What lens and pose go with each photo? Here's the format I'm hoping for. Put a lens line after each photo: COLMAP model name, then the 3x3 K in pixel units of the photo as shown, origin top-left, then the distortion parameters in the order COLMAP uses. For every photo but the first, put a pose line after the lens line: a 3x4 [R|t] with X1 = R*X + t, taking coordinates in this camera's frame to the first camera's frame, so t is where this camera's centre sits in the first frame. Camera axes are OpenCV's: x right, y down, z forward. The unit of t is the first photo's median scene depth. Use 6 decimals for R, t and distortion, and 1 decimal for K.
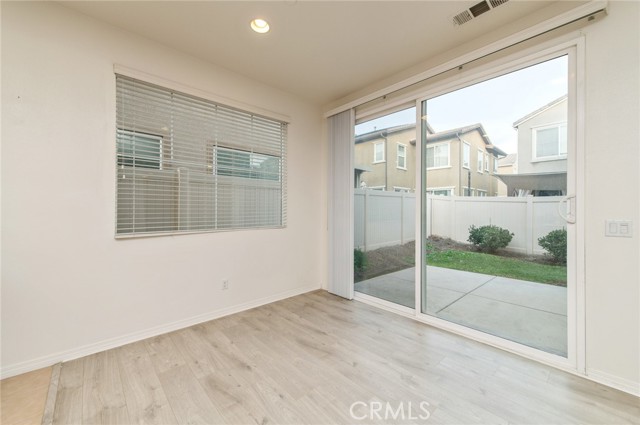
lens RADIAL K [[253.3, 0, 318.2], [0, 253.3, 209.2], [0, 0, 1]] dist [0.020516, -0.005870]
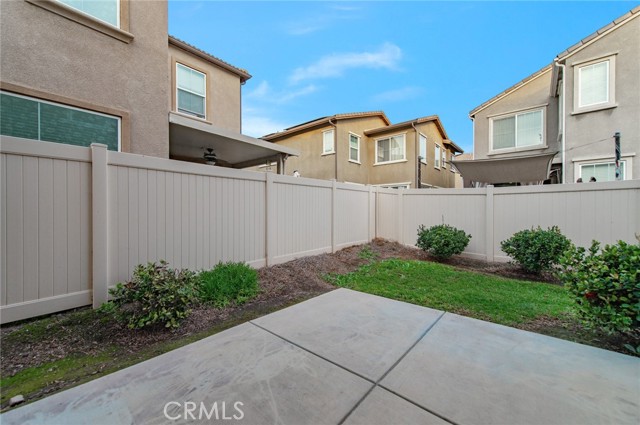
lens RADIAL K [[249.9, 0, 320.0], [0, 249.9, 212.5], [0, 0, 1]] dist [0.018483, -0.005383]
pose [[0.993224, -0.006778, 0.116020, 0.128157], [0.005550, 0.999925, 0.010904, 0.009230], [-0.116085, -0.010186, 0.993187, 0.171338]]
